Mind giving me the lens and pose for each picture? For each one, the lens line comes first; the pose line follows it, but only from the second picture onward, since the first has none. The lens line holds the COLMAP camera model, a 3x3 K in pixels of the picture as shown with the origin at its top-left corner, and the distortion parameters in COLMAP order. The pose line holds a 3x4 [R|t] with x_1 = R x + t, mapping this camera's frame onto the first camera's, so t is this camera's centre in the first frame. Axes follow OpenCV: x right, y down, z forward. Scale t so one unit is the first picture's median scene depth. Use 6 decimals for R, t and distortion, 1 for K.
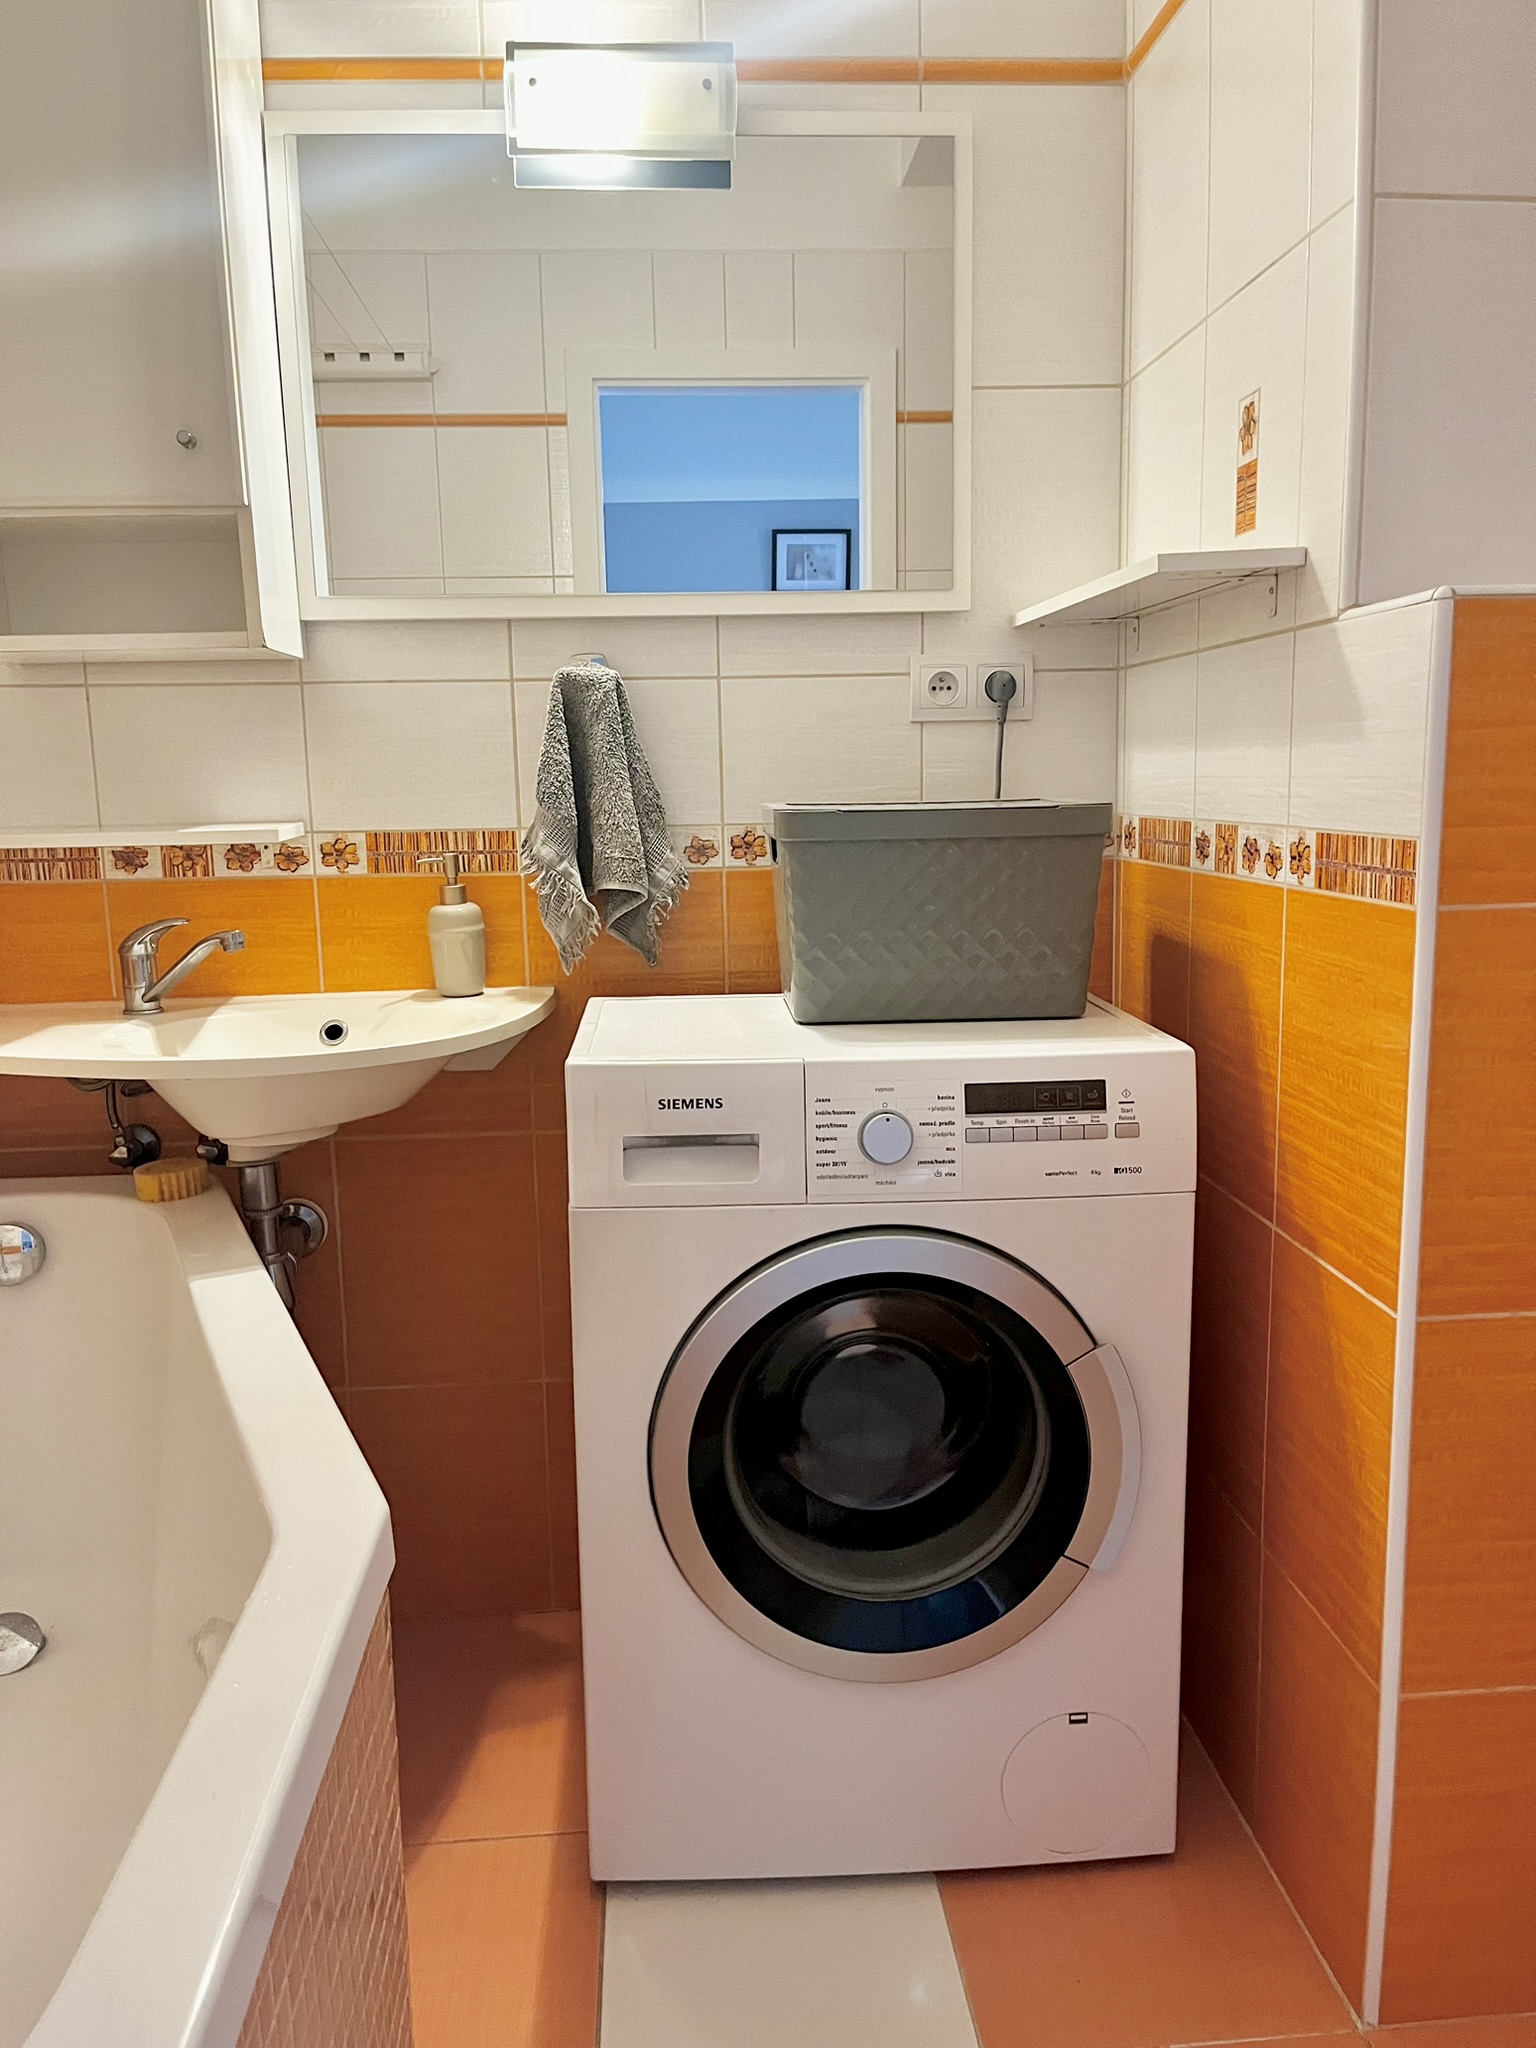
lens RADIAL K [[1543.2, 0, 758.6], [0, 1543.2, 1043.4], [0, 0, 1]] dist [0.067523, -0.092033]
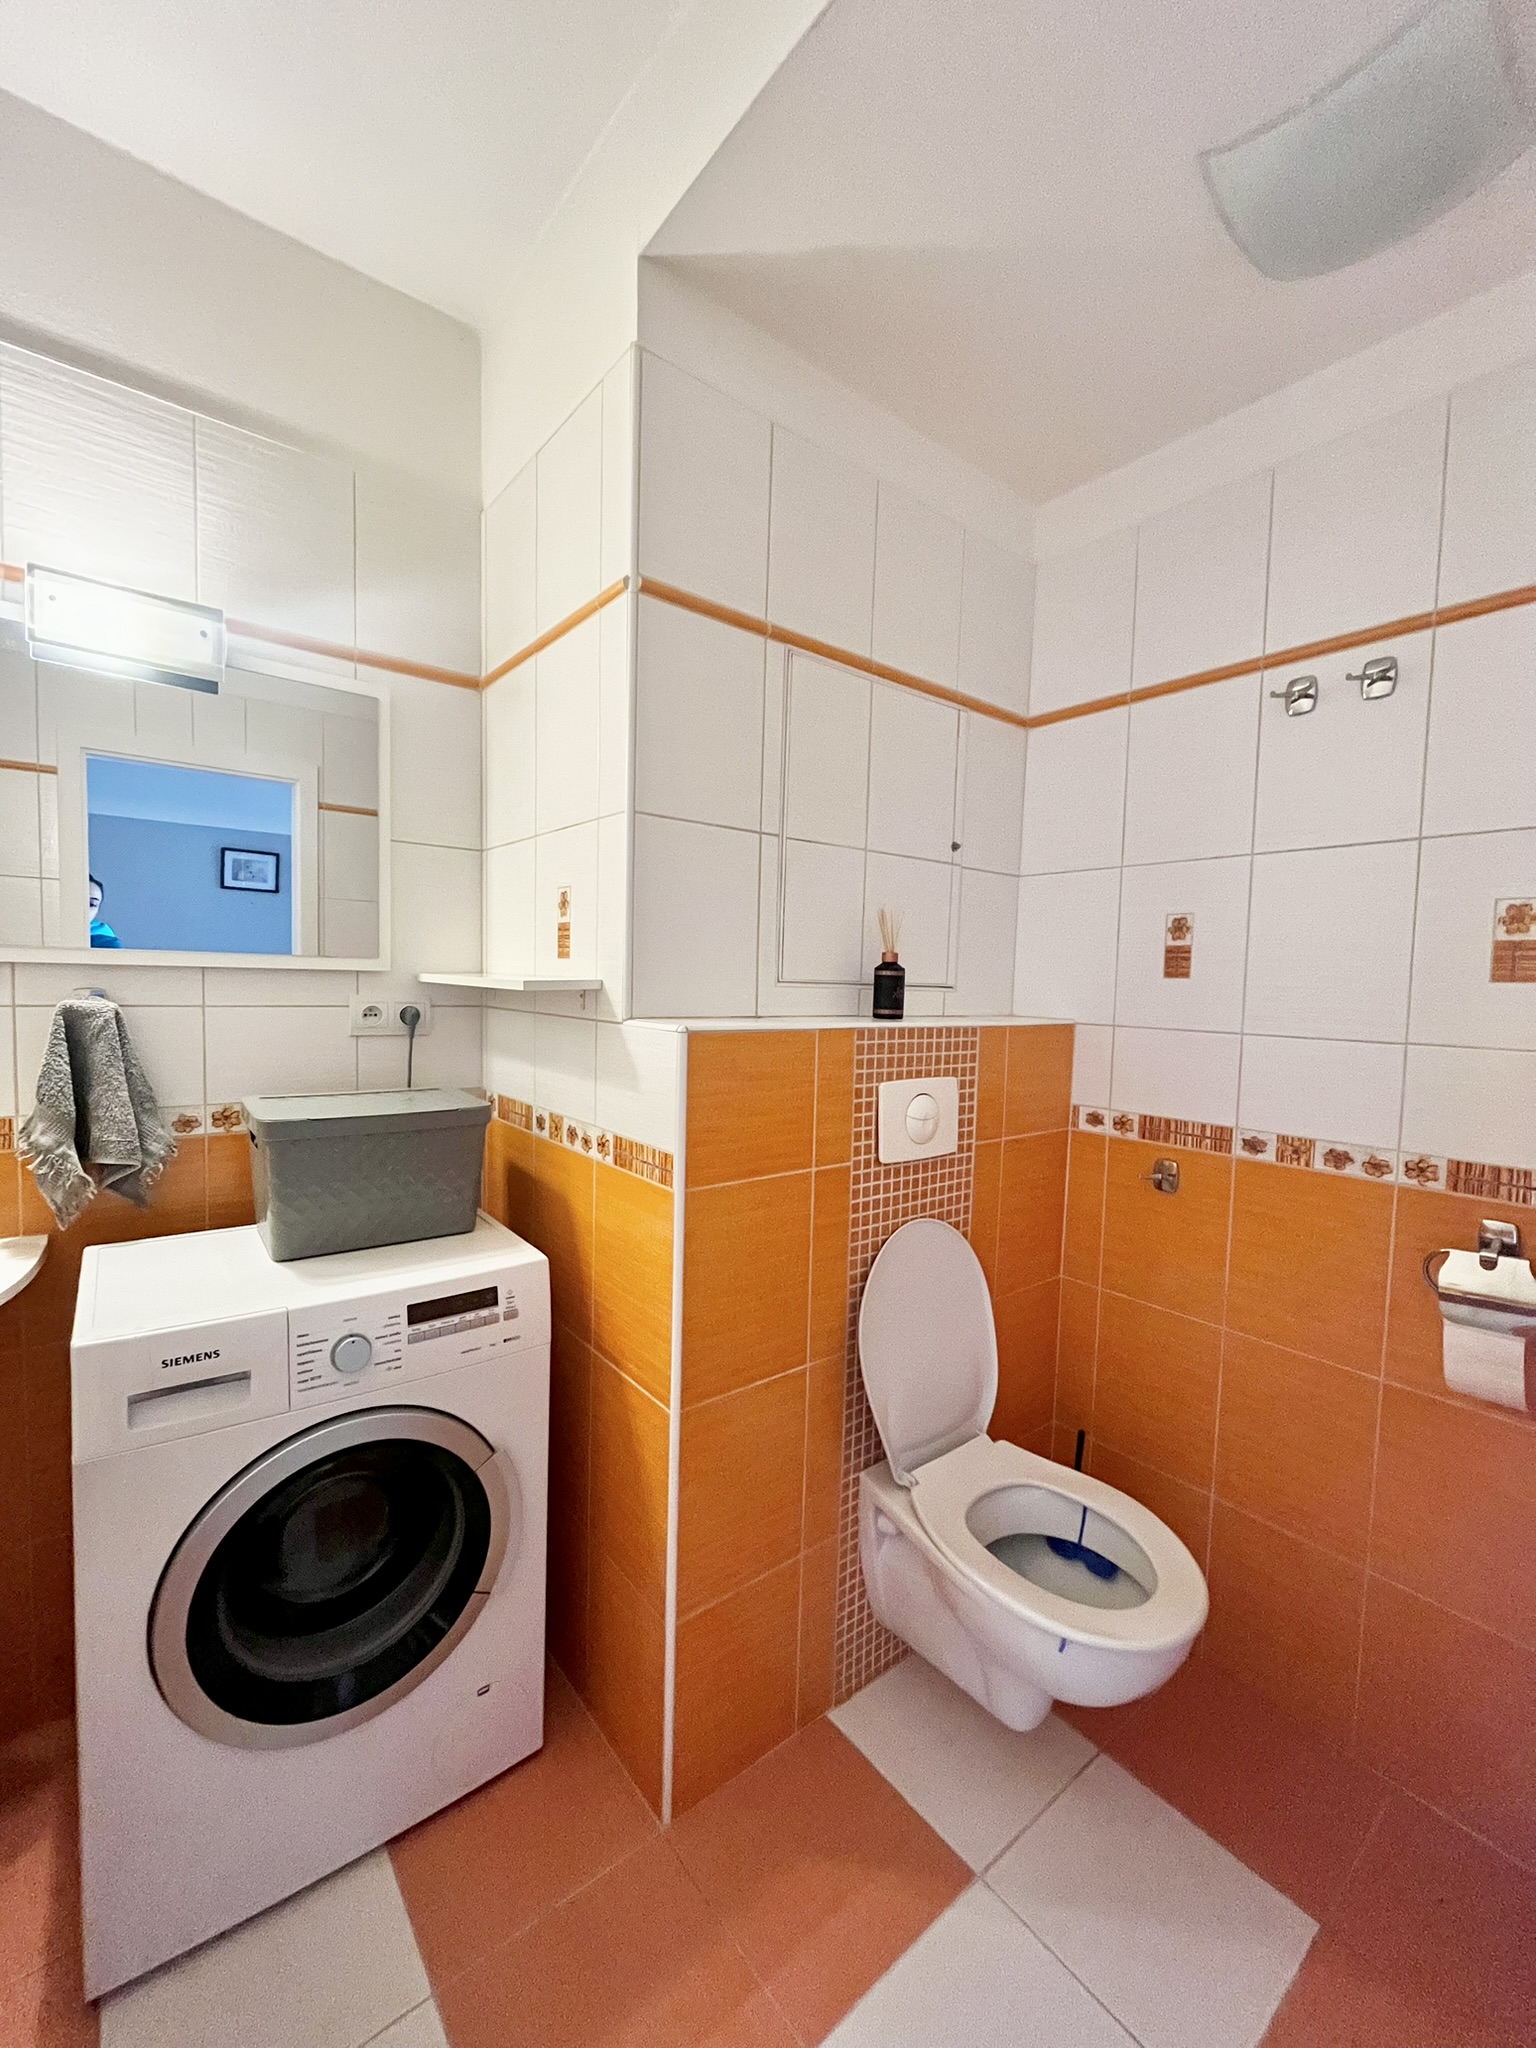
lens RADIAL K [[828.1, 0, 770.7], [0, 828.1, 1032.3], [0, 0, 1]] dist [-0.002937, -0.000089]
pose [[0.819906, 0.007578, 0.572448, -0.037724], [0.052018, 0.994790, -0.087674, -0.131665], [-0.570130, 0.101662, 0.815240, 0.075932]]
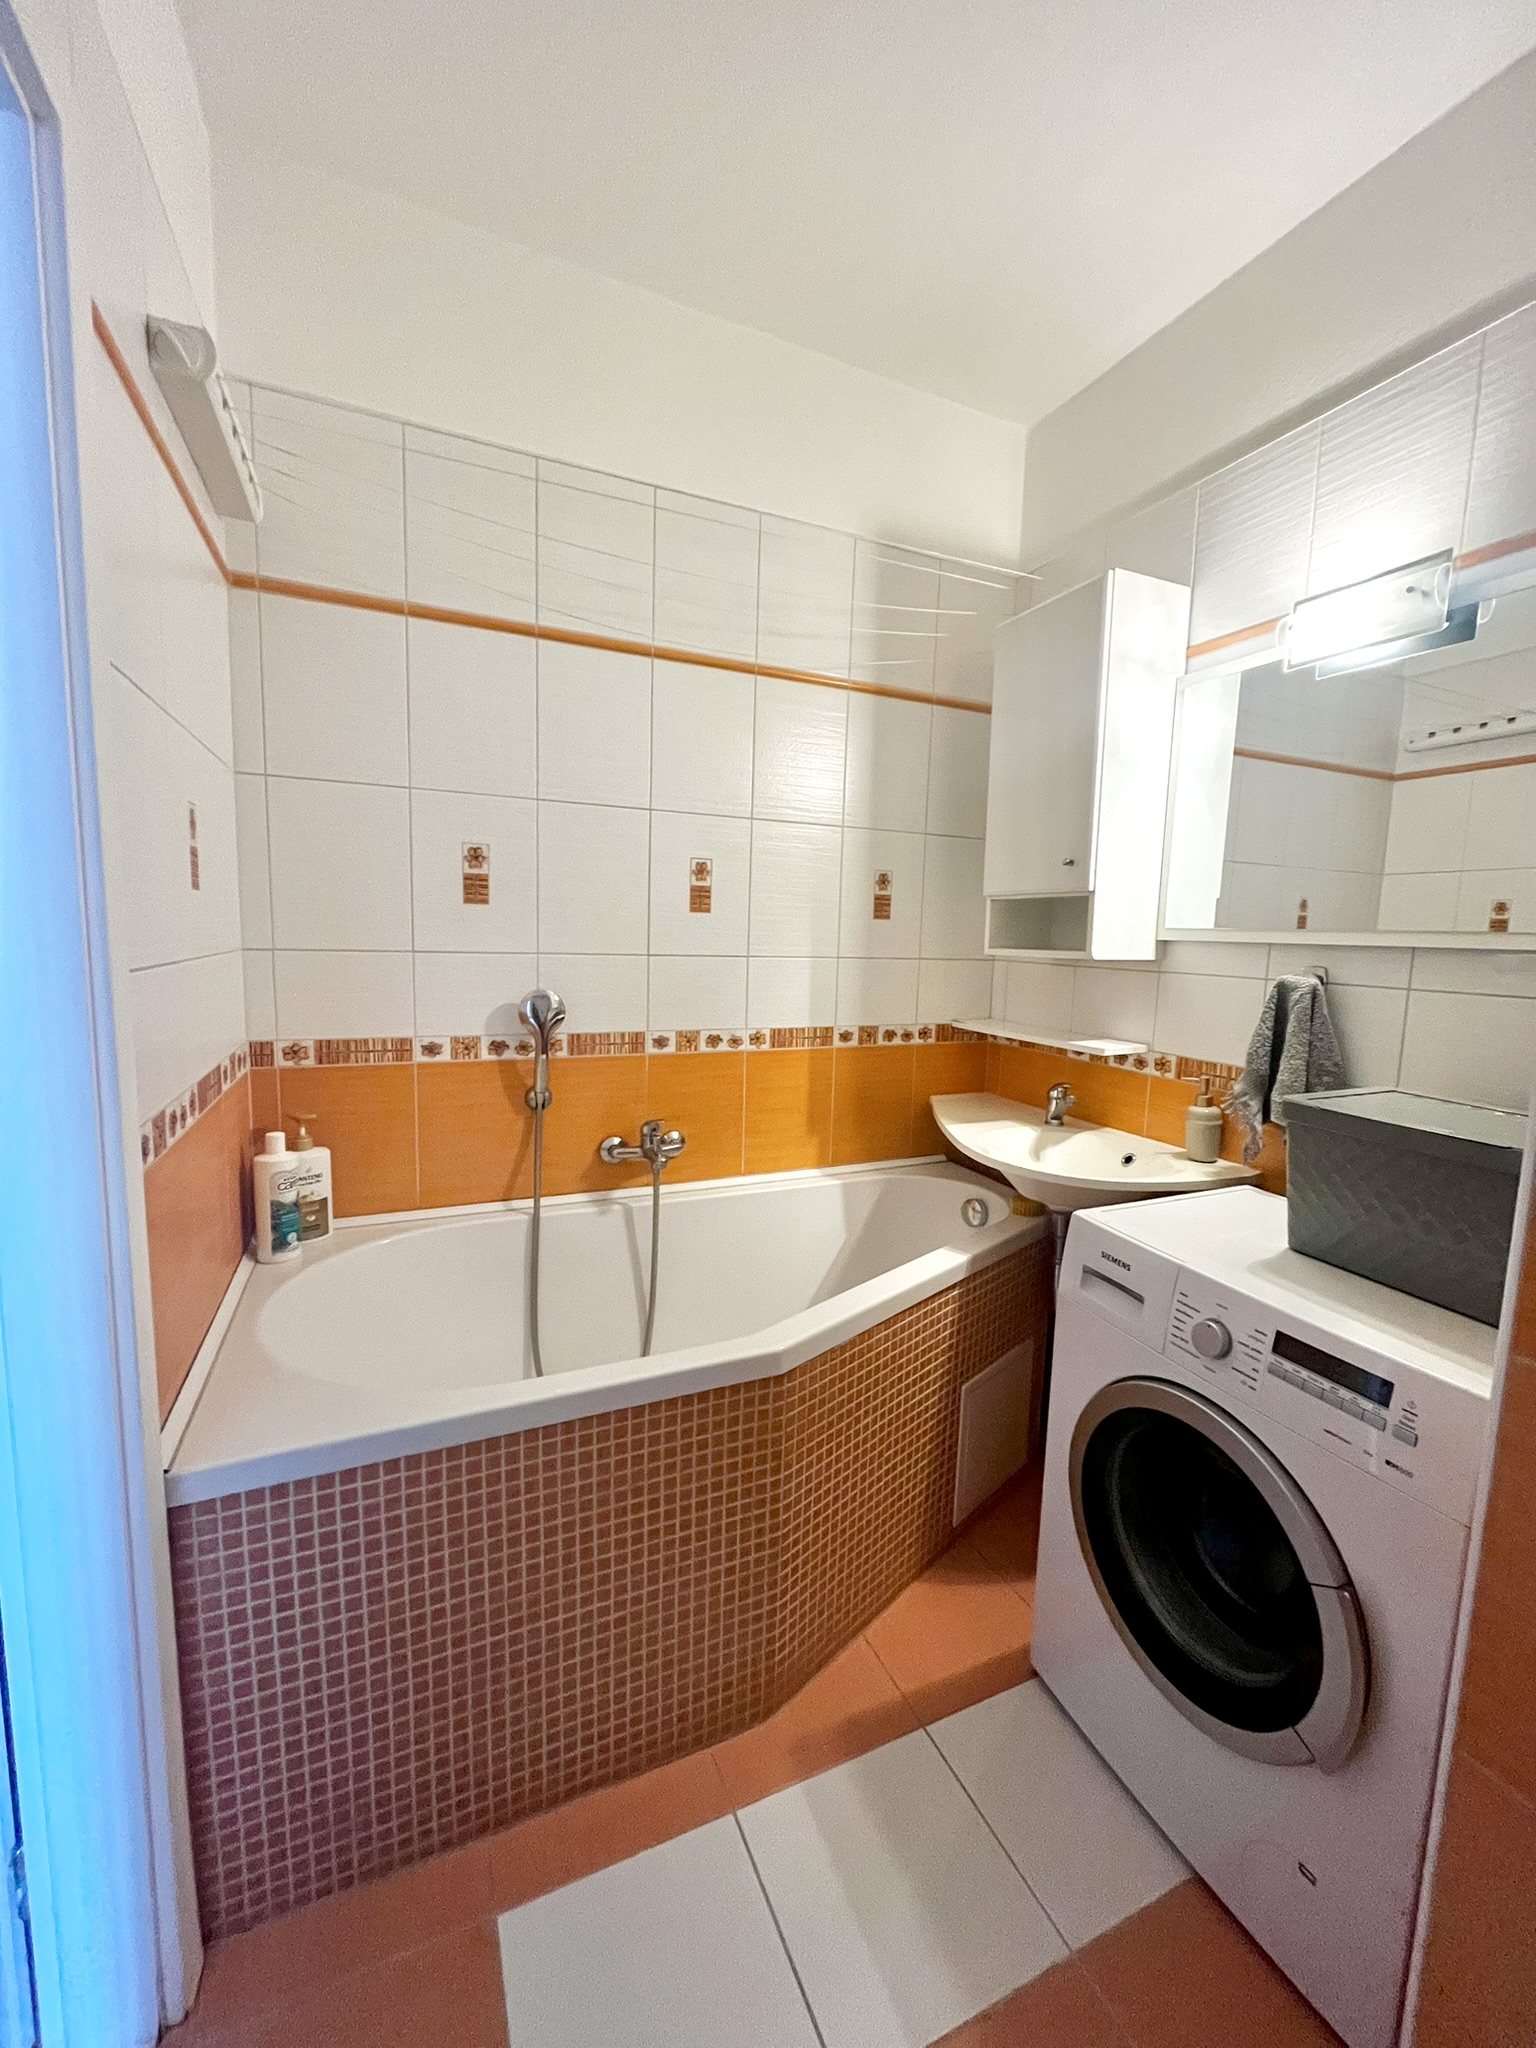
lens RADIAL K [[828.1, 0, 773.6], [0, 828.1, 1032.4], [0, 0, 1]] dist [-0.002937, -0.000089]
pose [[0.350813, 0.145342, -0.925098, 0.516202], [-0.193932, 0.977742, 0.080071, -0.168718], [0.916144, 0.151317, 0.371191, 0.254890]]
